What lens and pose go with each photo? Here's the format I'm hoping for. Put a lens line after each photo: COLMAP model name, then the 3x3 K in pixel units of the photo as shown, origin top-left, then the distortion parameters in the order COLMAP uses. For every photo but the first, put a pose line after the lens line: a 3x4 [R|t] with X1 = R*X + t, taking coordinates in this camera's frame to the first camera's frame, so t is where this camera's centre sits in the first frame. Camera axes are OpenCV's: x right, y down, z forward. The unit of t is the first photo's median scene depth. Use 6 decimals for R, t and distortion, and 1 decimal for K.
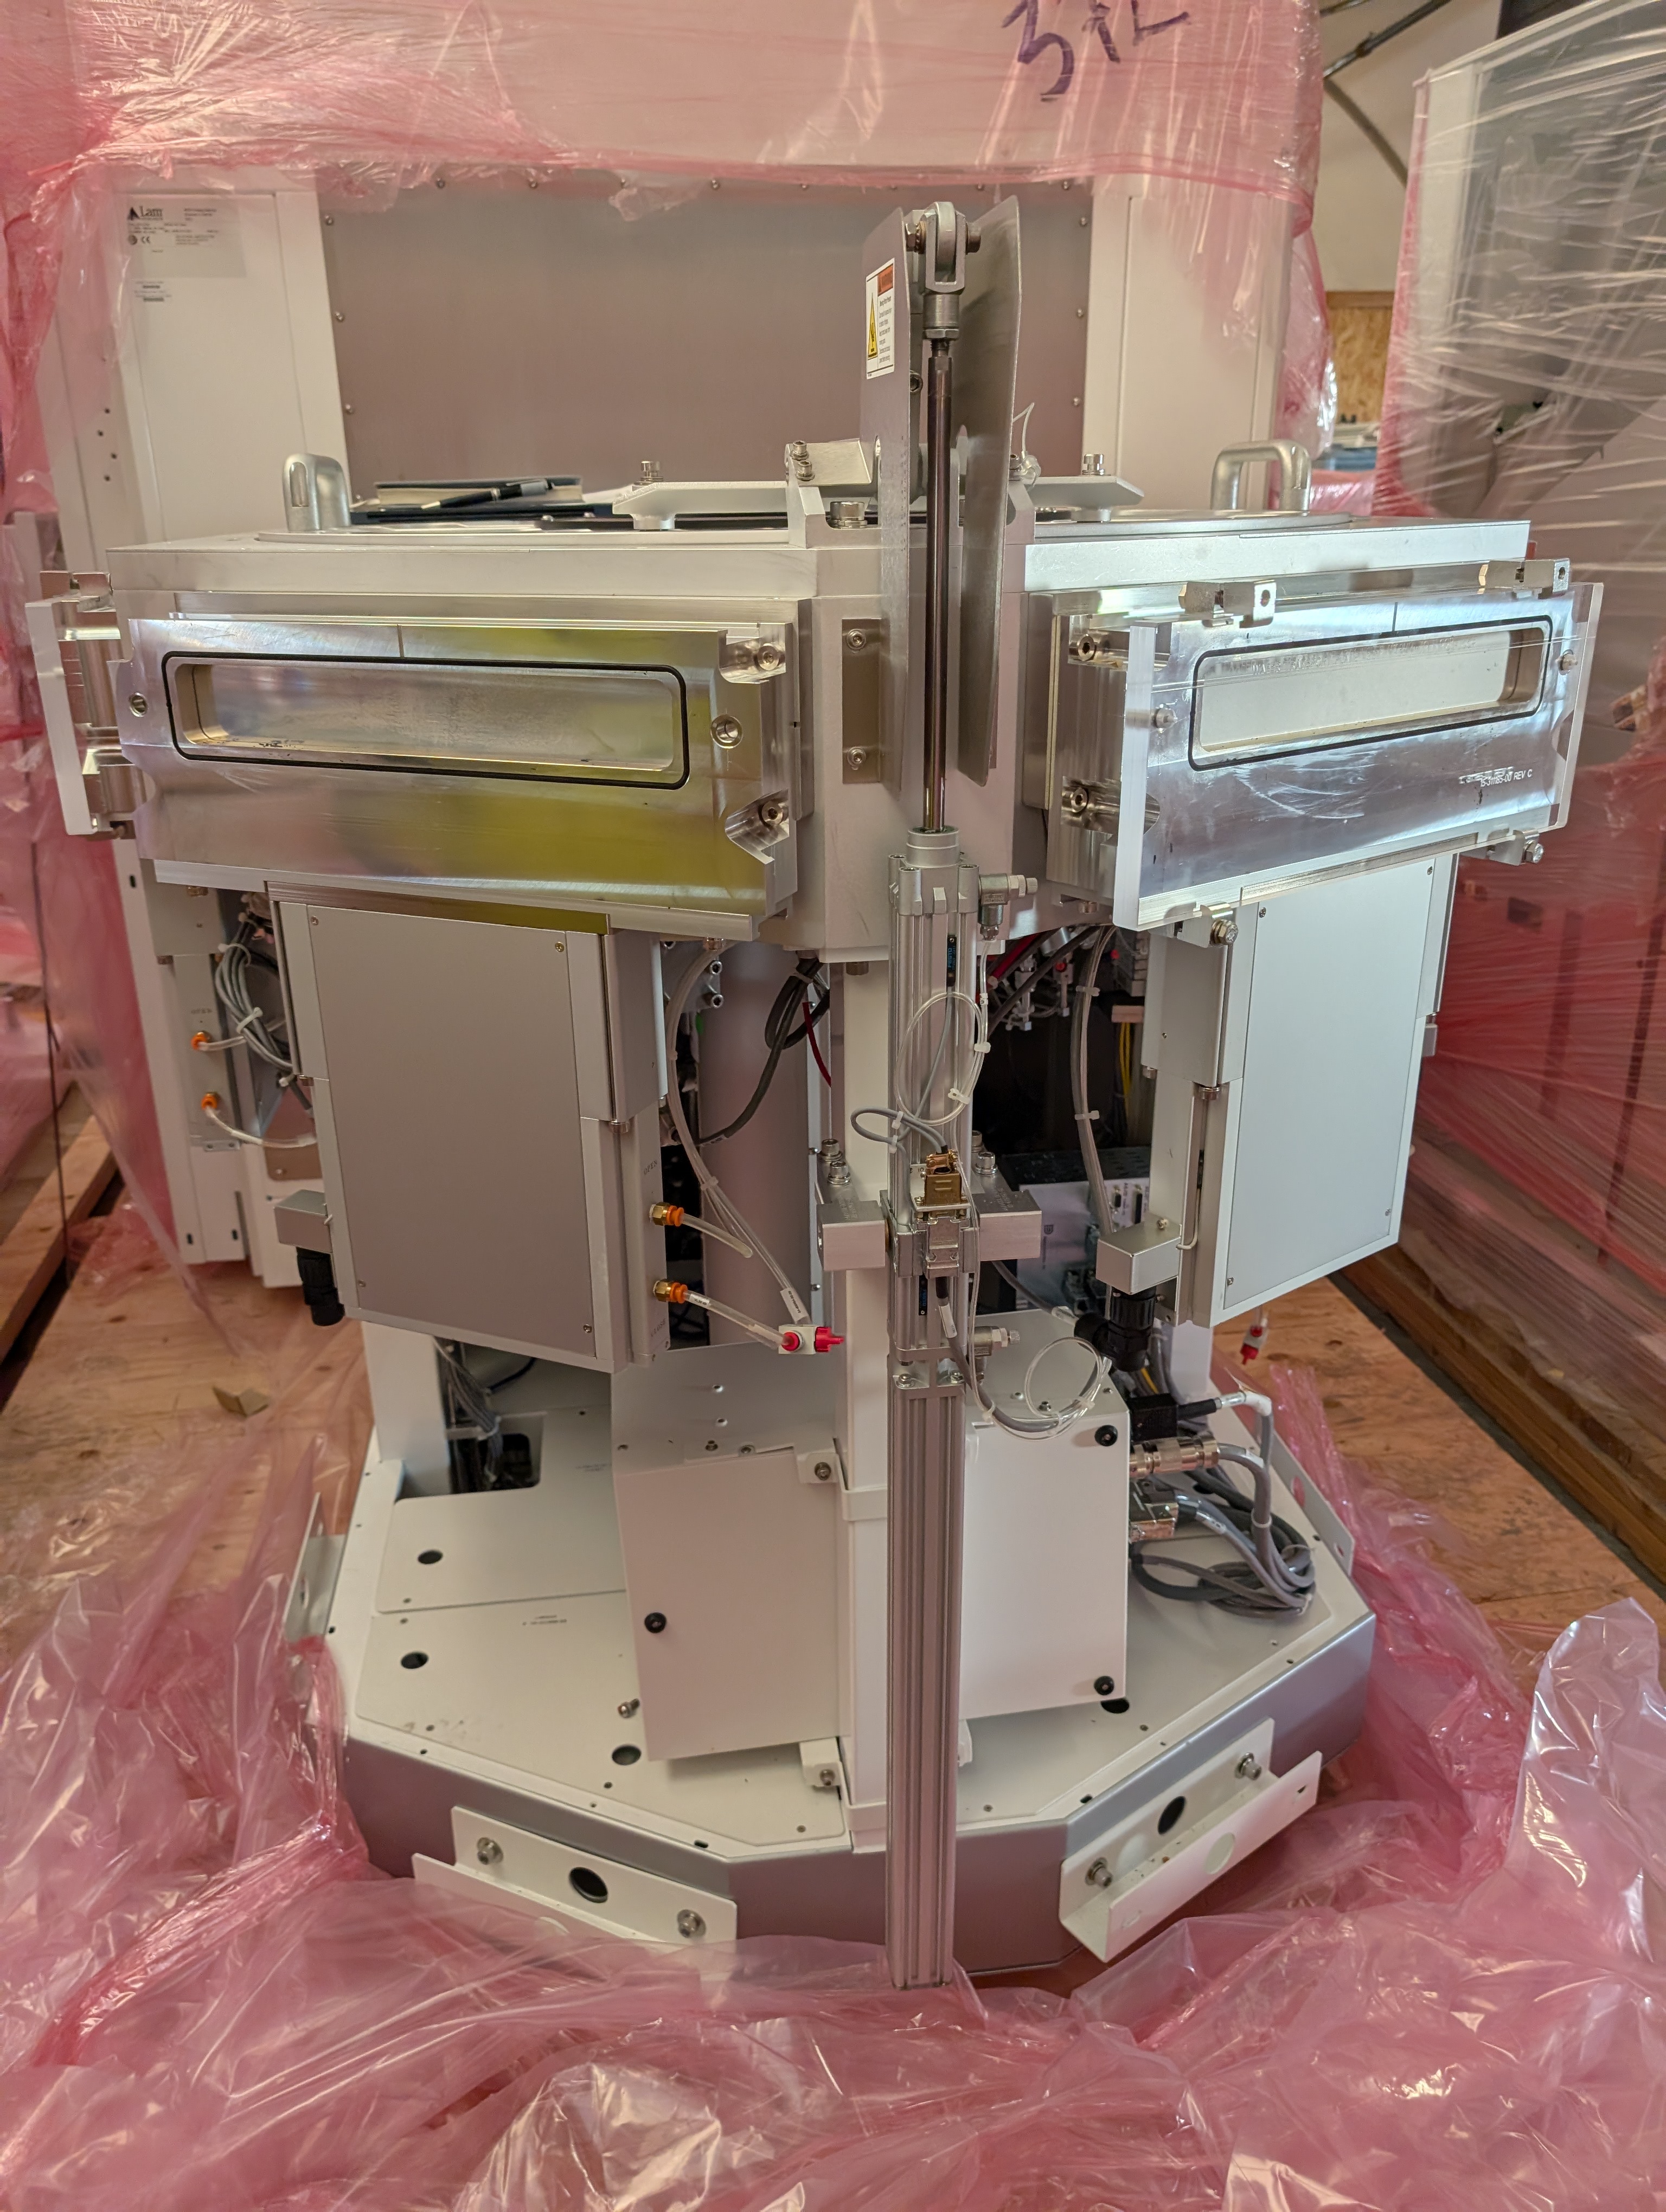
lens RADIAL K [[1625.1, 0, 829.8], [0, 1625.1, 1096.9], [0, 0, 1]] dist [0.004297, -0.003359]
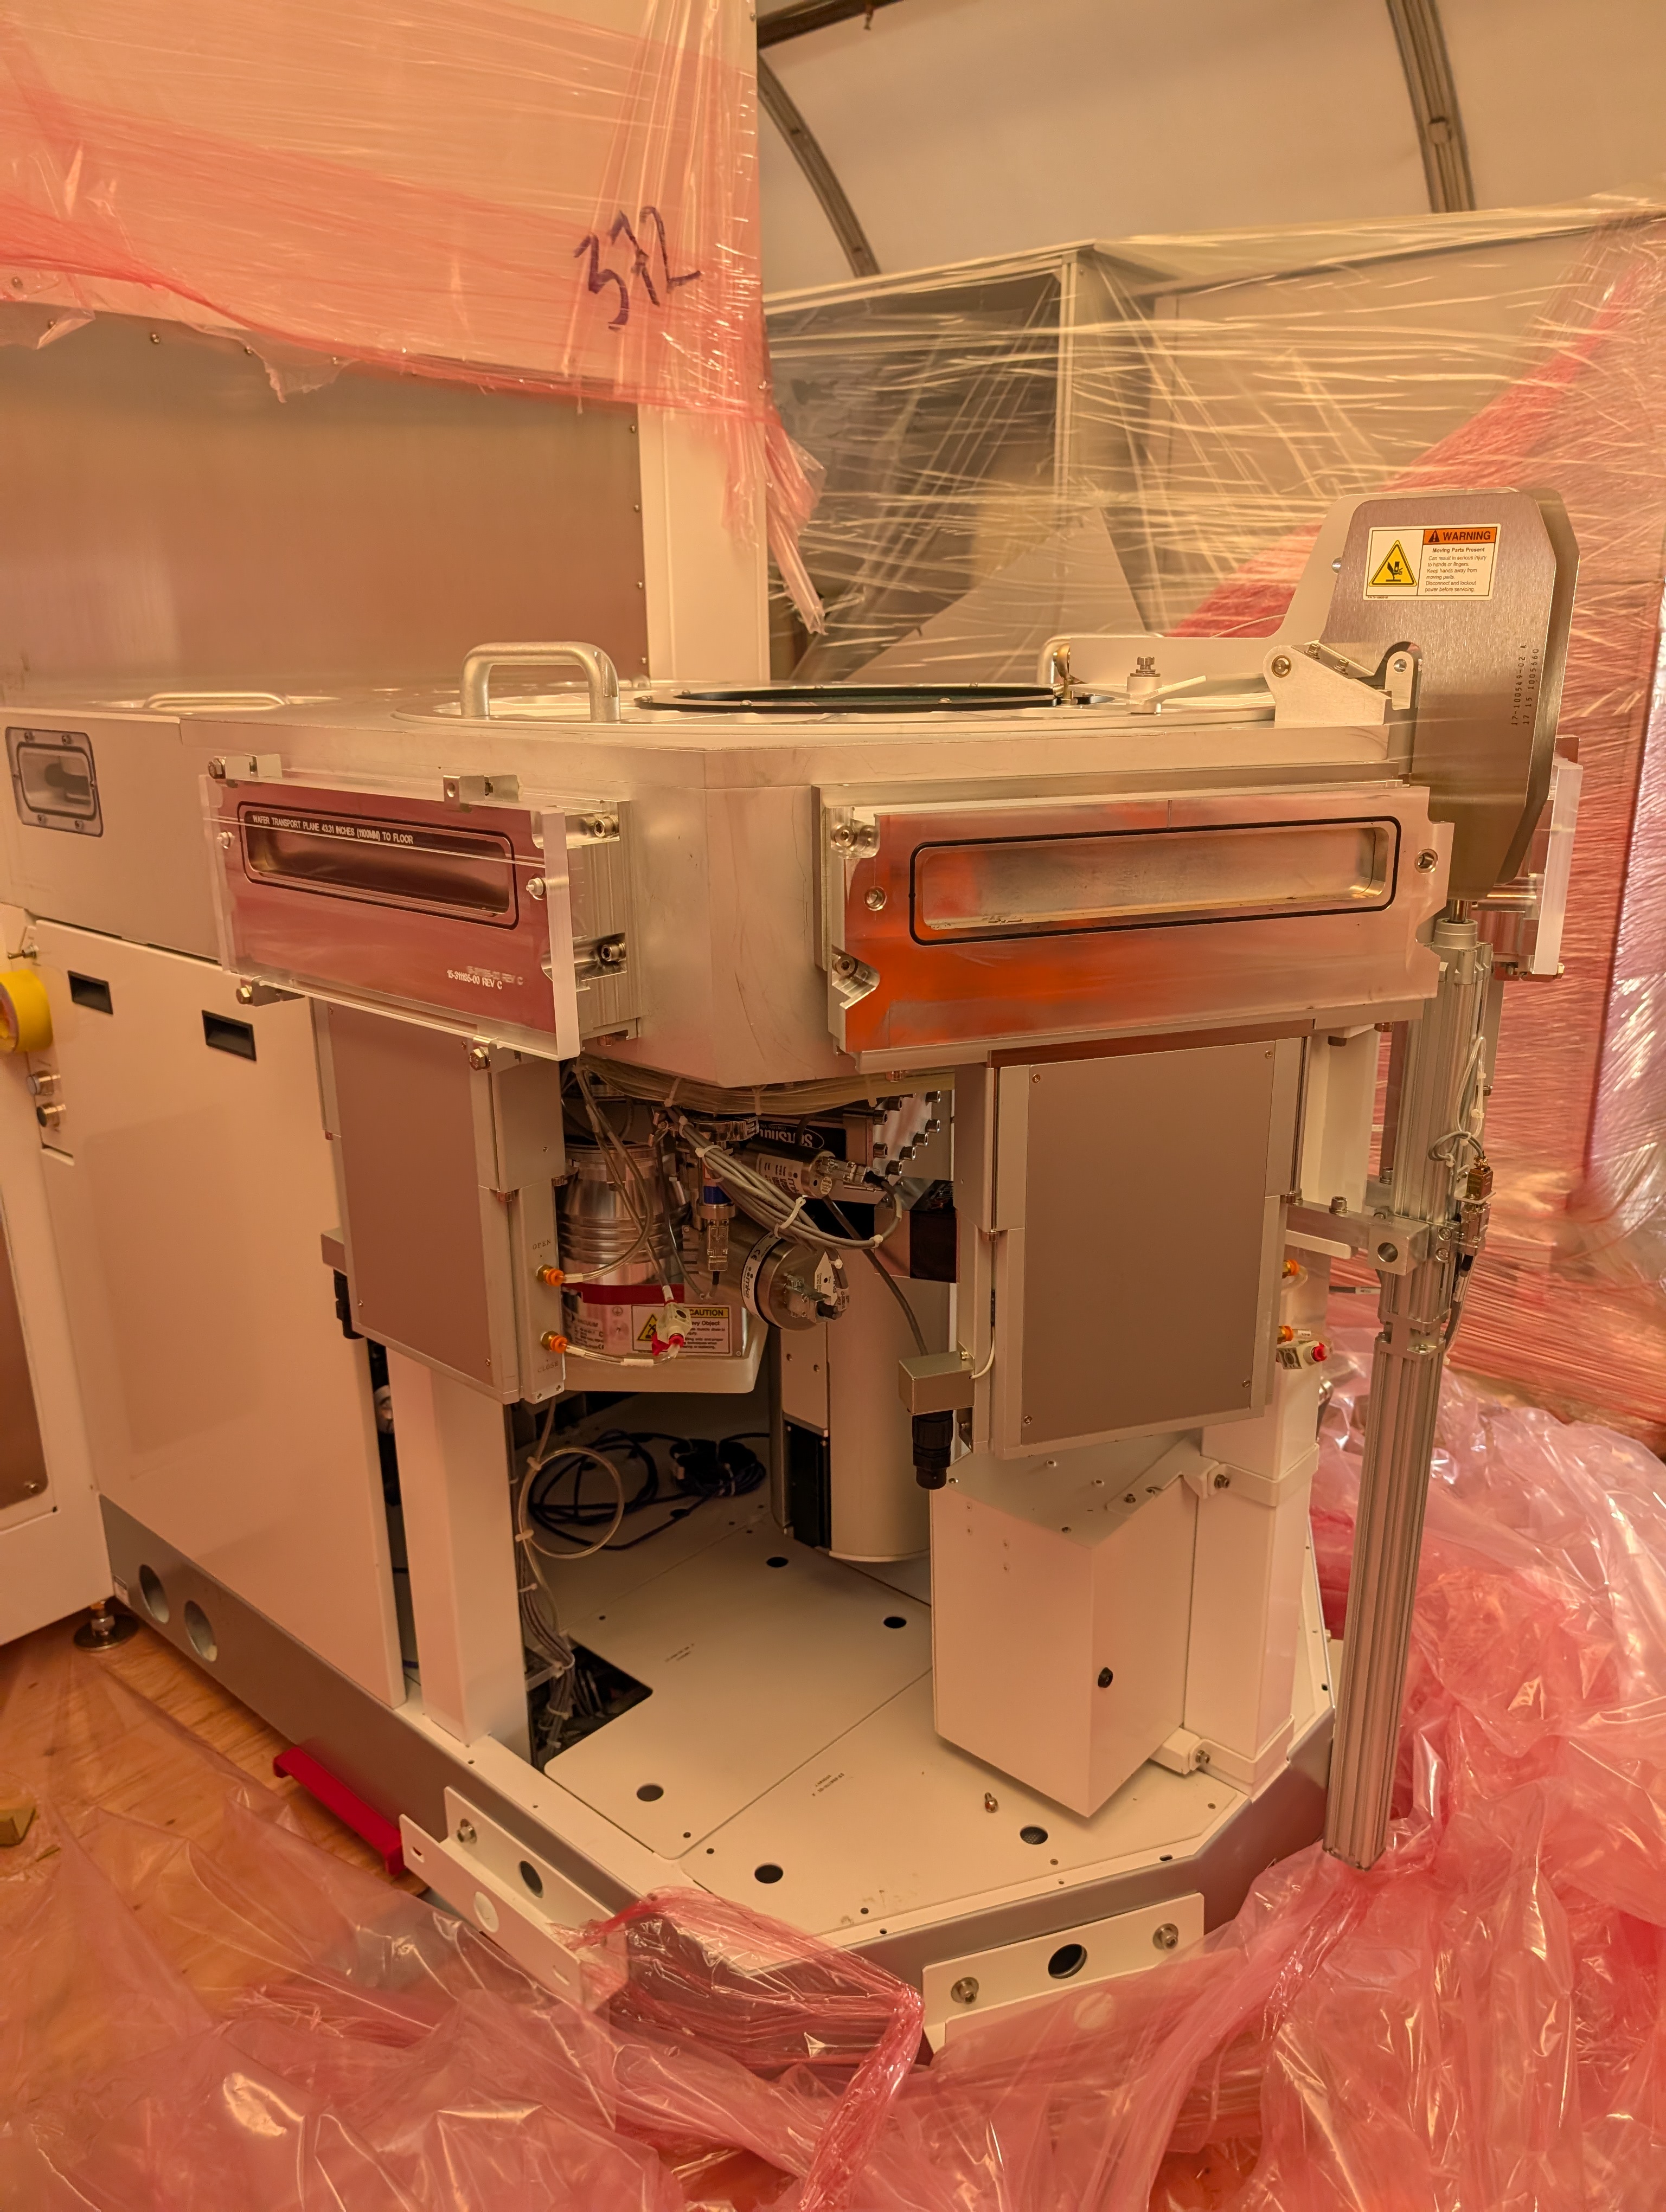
lens RADIAL K [[1631.7, 0, 833.0], [0, 1631.7, 1106.0], [0, 0, 1]] dist [-0.015251, 0.000937]
pose [[0.771559, -0.173432, 0.612061, -0.427173], [0.223806, 0.974615, -0.005964, -0.044360], [-0.595490, 0.141585, 0.790788, 0.090949]]
